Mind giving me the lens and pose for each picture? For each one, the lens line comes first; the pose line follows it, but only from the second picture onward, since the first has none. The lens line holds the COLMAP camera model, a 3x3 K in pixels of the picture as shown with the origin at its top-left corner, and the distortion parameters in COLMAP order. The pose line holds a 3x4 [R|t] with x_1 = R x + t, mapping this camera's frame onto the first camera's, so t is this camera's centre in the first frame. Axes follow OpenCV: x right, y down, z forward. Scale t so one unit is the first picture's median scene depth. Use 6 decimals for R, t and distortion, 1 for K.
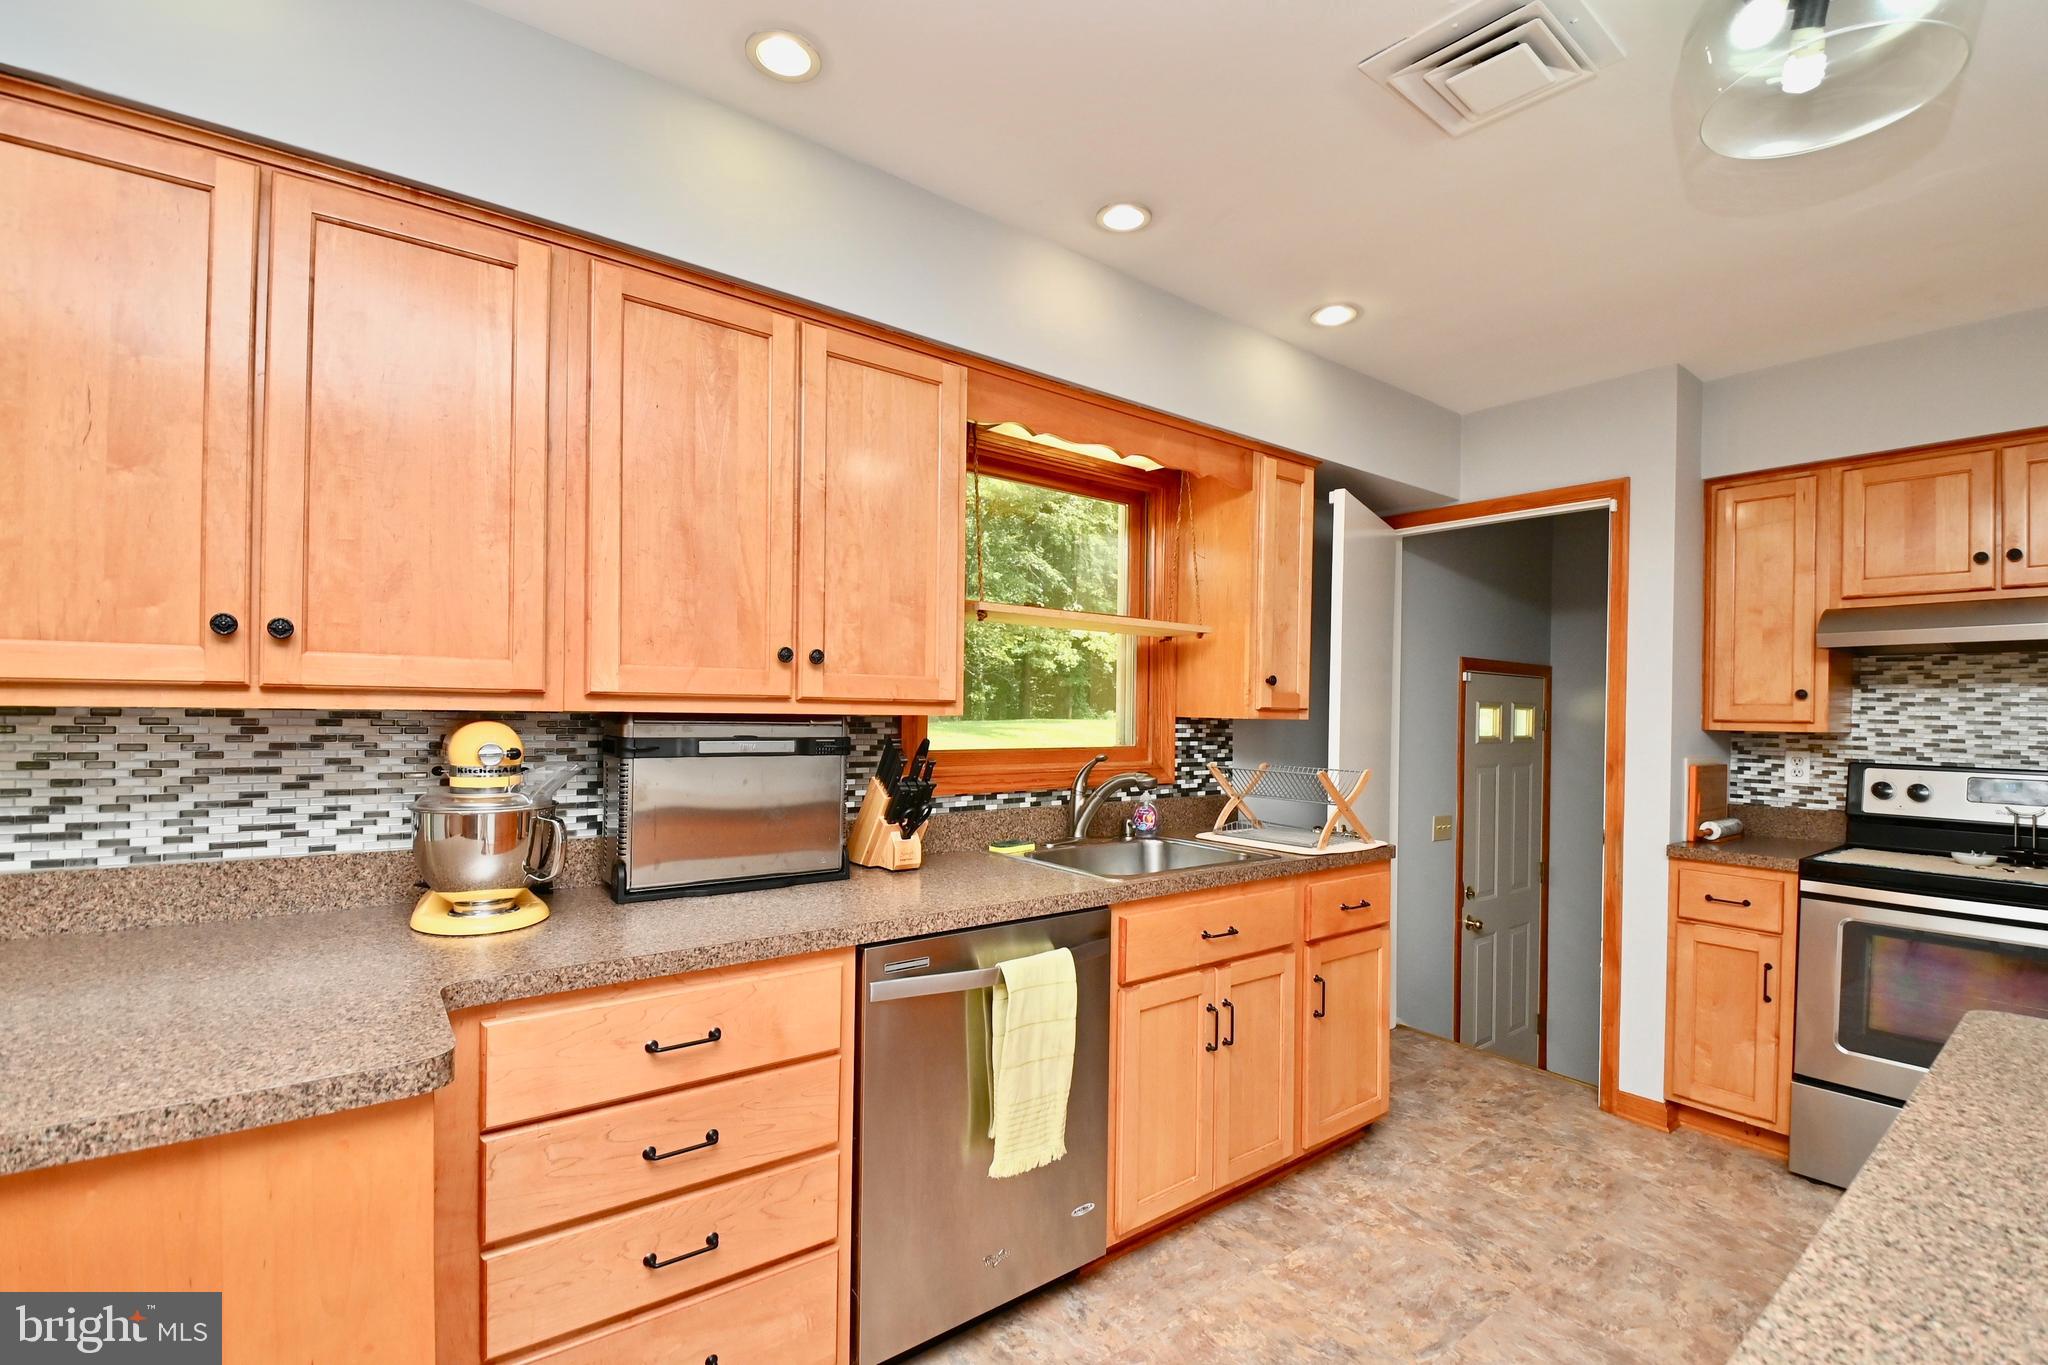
lens RADIAL K [[895.2, 0, 1042.3], [0, 895.2, 714.8], [0, 0, 1]] dist [0.011926, -0.021038]
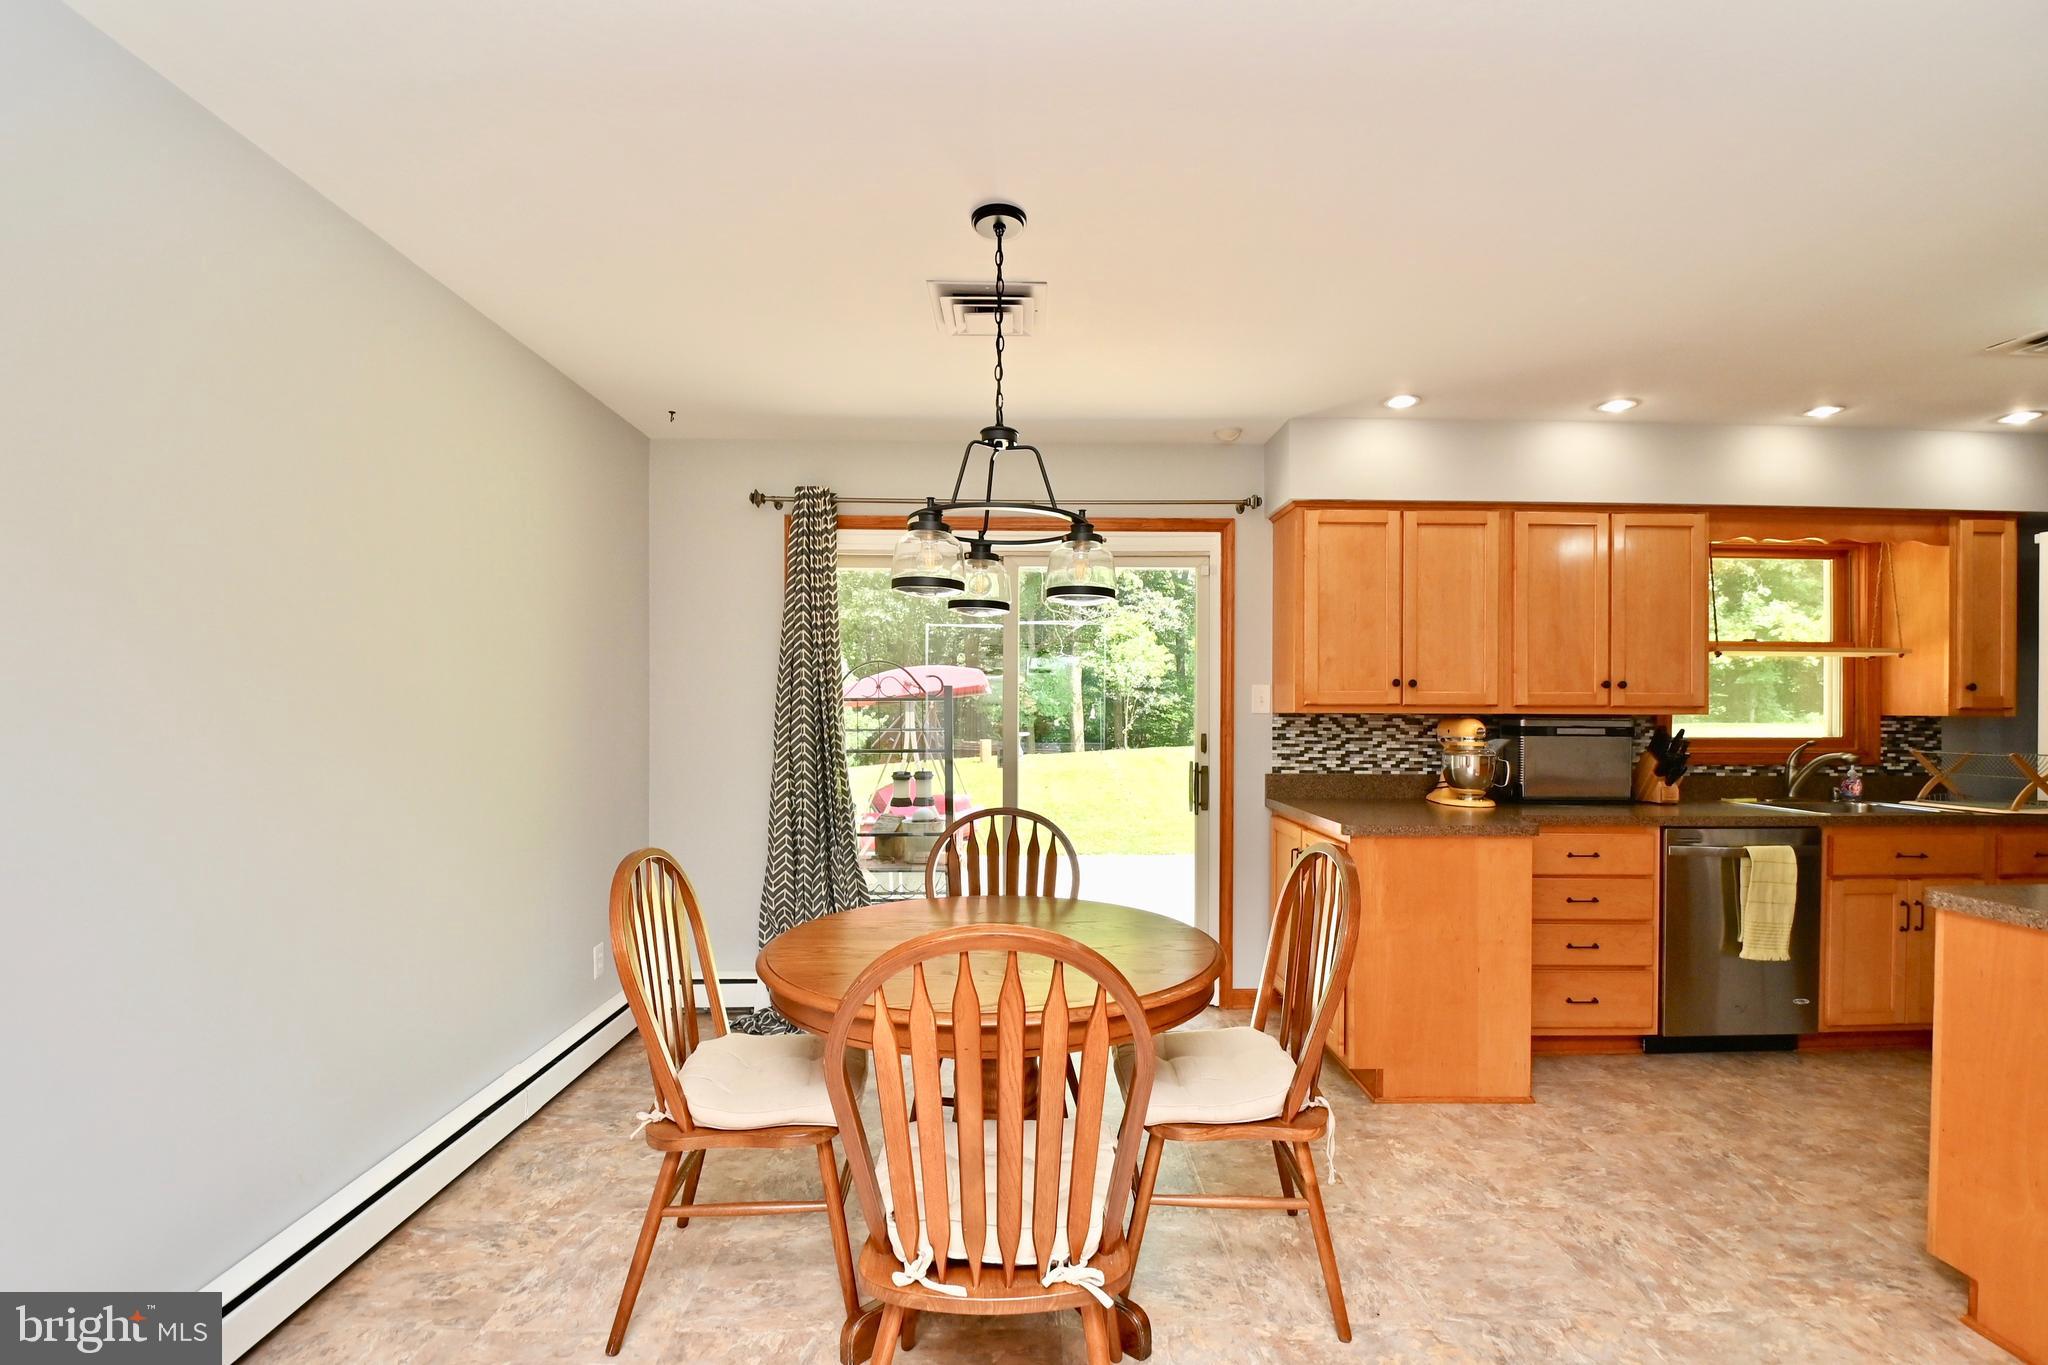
lens RADIAL K [[895.2, 0, 1042.3], [0, 895.2, 714.8], [0, 0, 1]] dist [0.011926, -0.021038]
pose [[0.804043, -0.009094, -0.594502, -0.103574], [0.004969, 0.999951, -0.008576, 0.010222], [0.594551, 0.003942, 0.804049, -1.237674]]
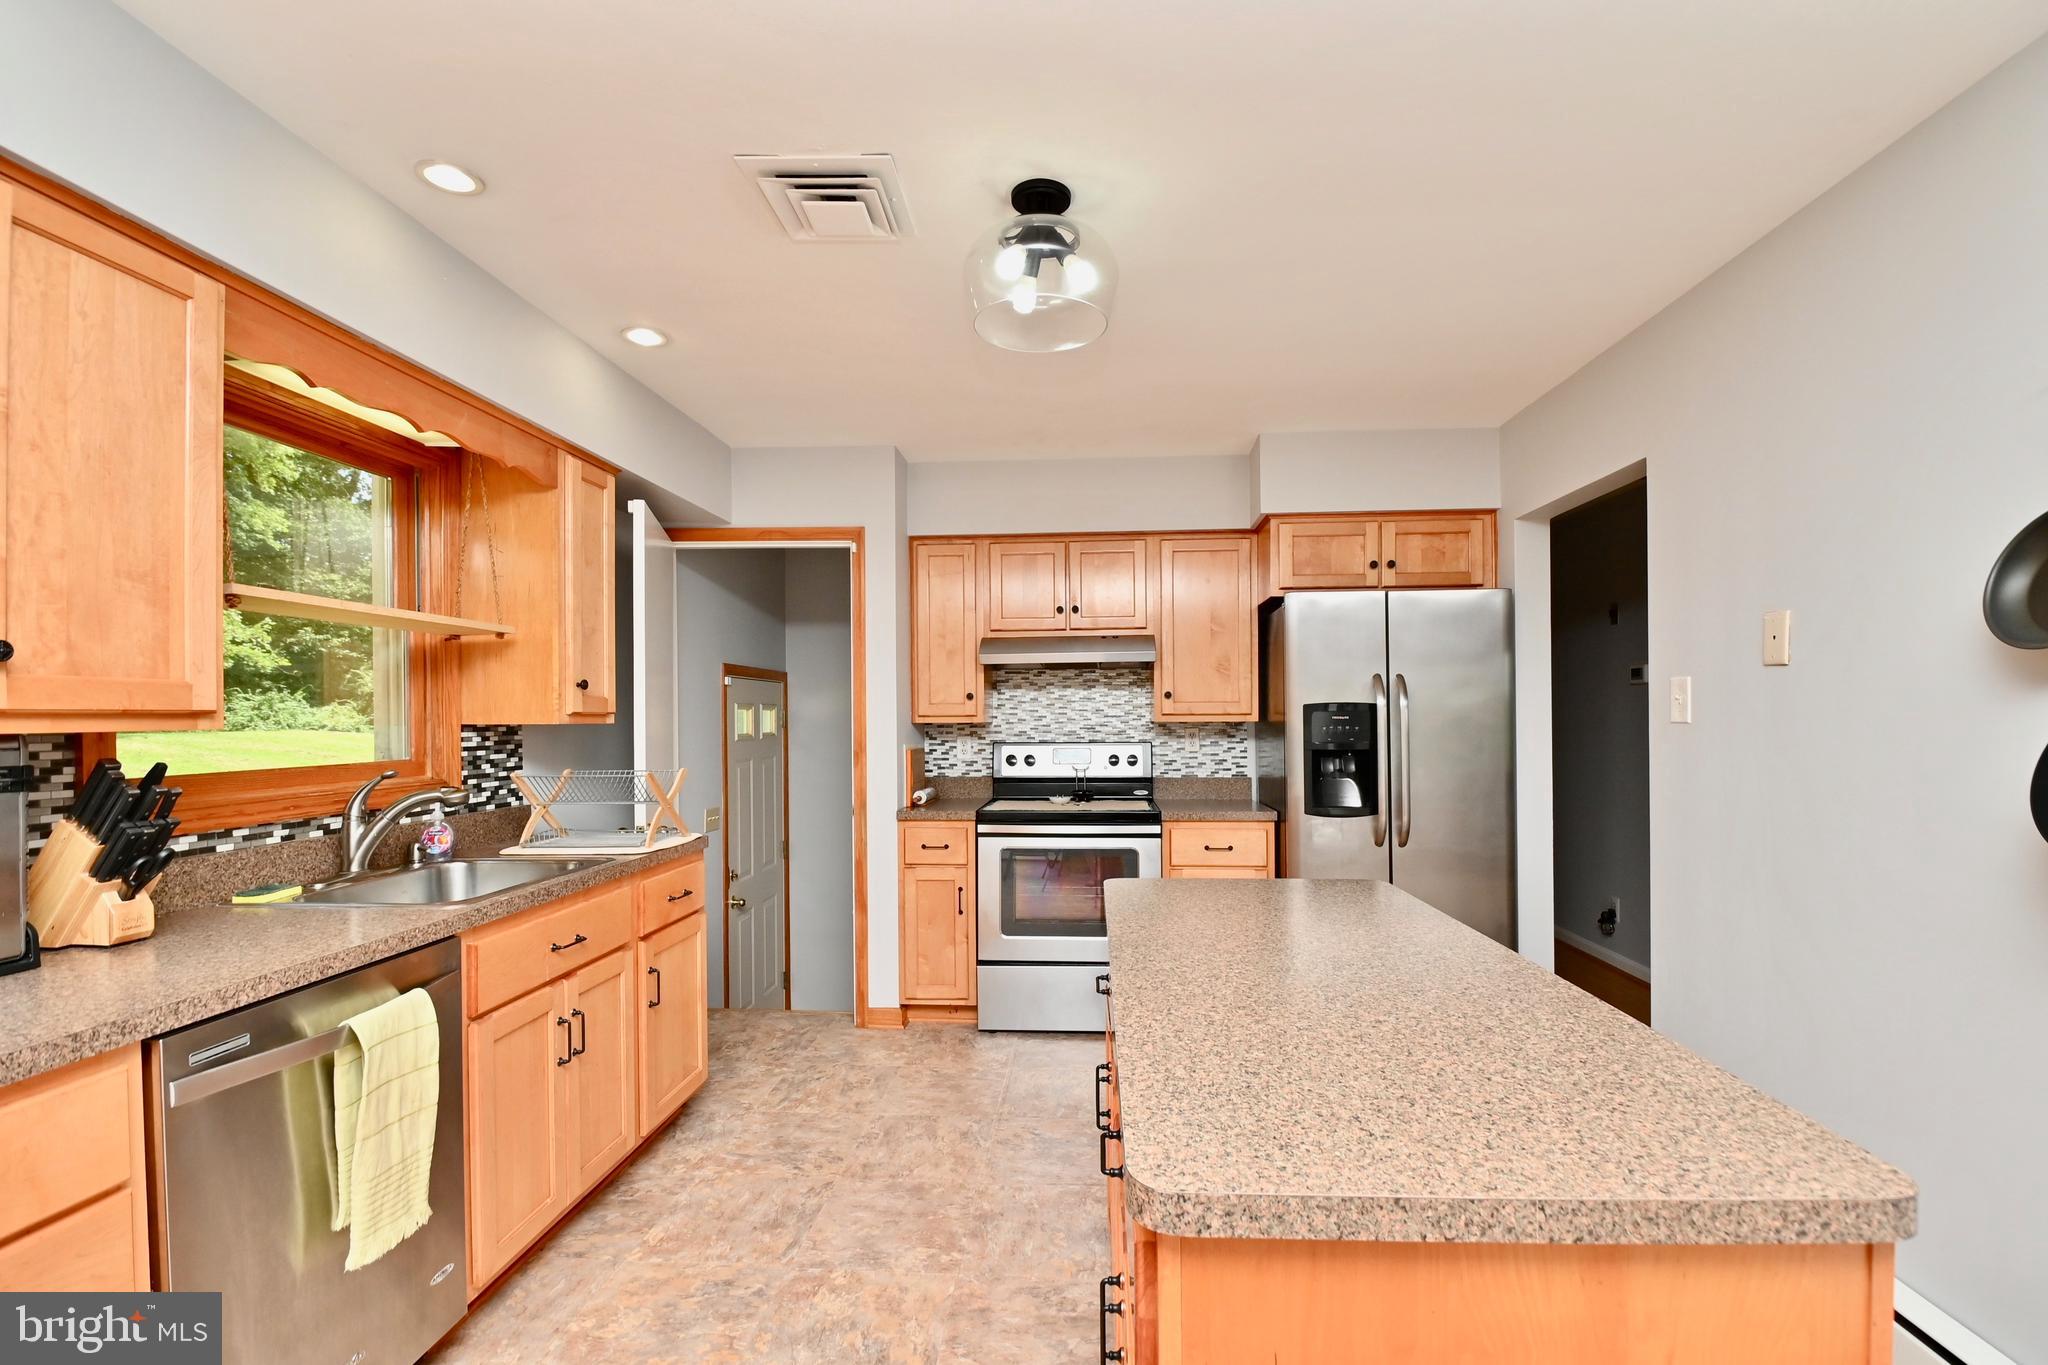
lens RADIAL K [[895.2, 0, 1042.3], [0, 895.2, 714.8], [0, 0, 1]] dist [0.011926, -0.021038]
pose [[0.659330, -0.020039, 0.751587, -0.218110], [0.020708, 0.999750, 0.008490, -0.004213], [-0.751569, 0.009966, 0.659580, -0.046547]]
